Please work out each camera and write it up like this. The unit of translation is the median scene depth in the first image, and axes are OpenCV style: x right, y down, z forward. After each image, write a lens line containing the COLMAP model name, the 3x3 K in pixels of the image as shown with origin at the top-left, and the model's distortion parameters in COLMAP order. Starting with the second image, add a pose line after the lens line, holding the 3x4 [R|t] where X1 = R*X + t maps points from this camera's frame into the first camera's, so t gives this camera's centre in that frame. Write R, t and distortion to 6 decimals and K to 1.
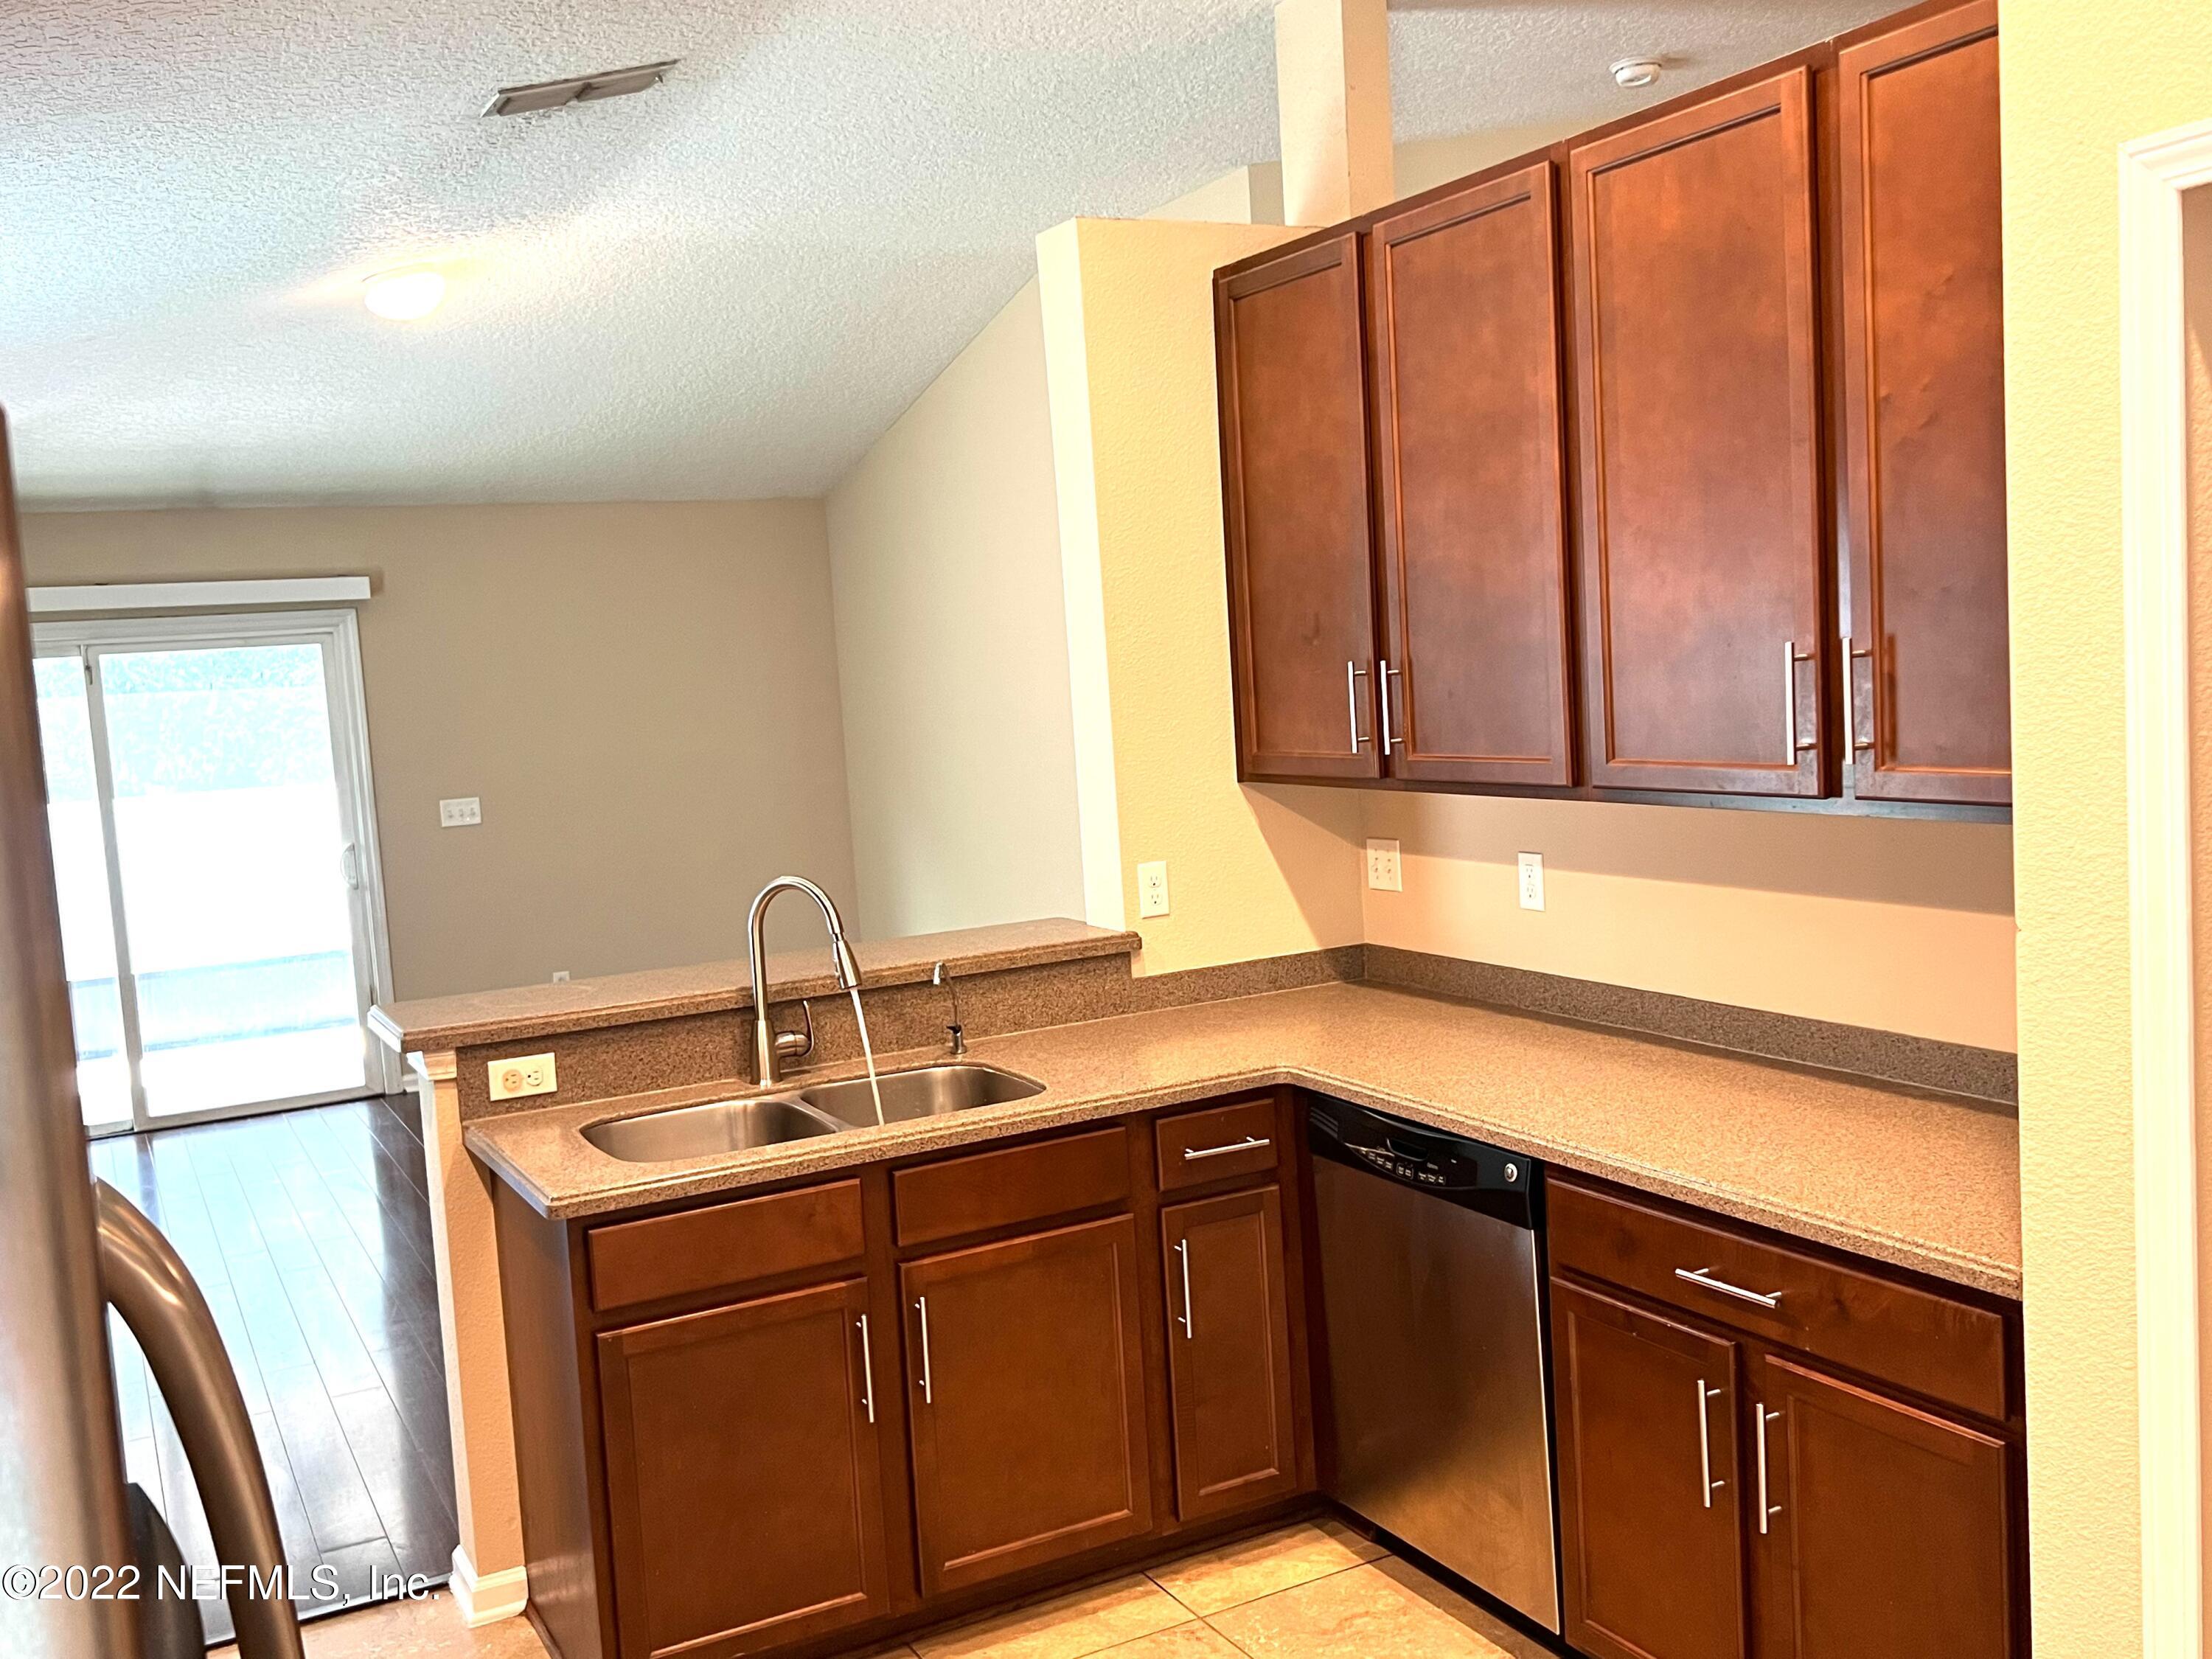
lens RADIAL K [[1966.6, 0, 1106.9], [0, 1966.6, 829.8], [0, 0, 1]] dist [0.049103, -0.000331]
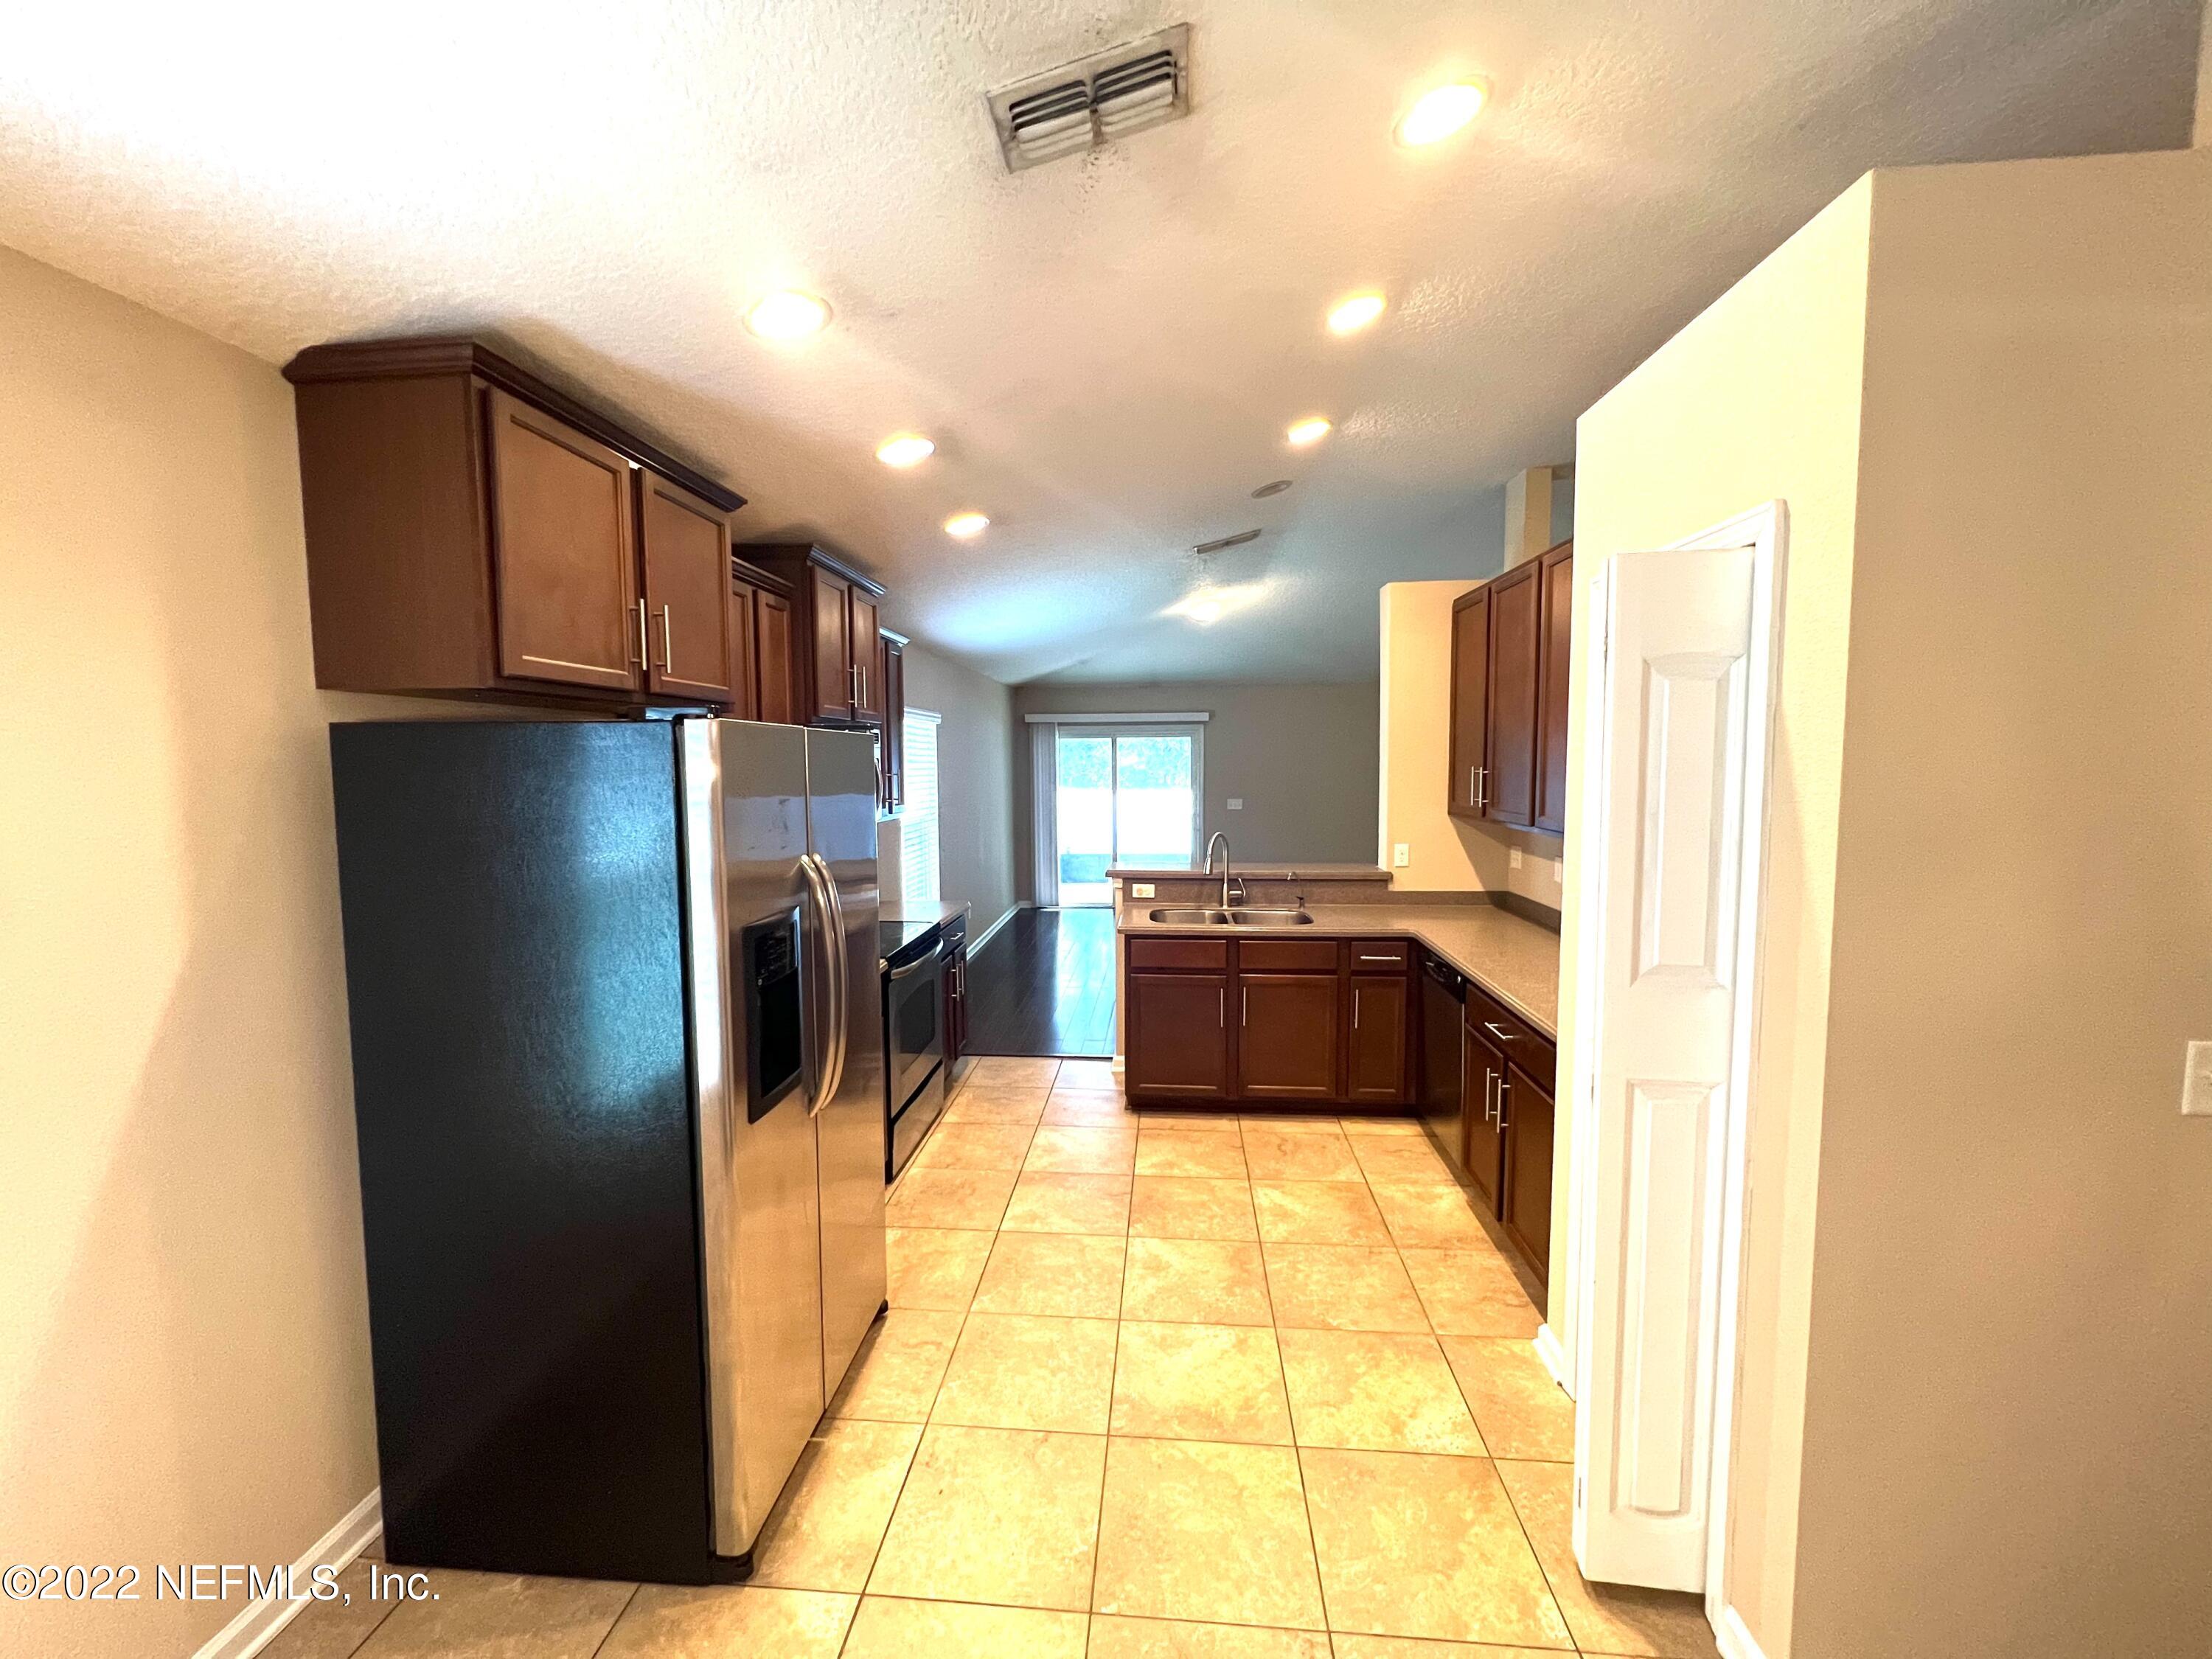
lens RADIAL K [[888.9, 0, 1099.9], [0, 888.9, 823.8], [0, 0, 1]] dist [0.000507, 0.000011]
pose [[0.835451, 0.096483, -0.541029, 0.350874], [-0.094010, 0.995048, 0.032282, -0.010728], [0.541464, 0.023892, 0.840384, -0.144852]]
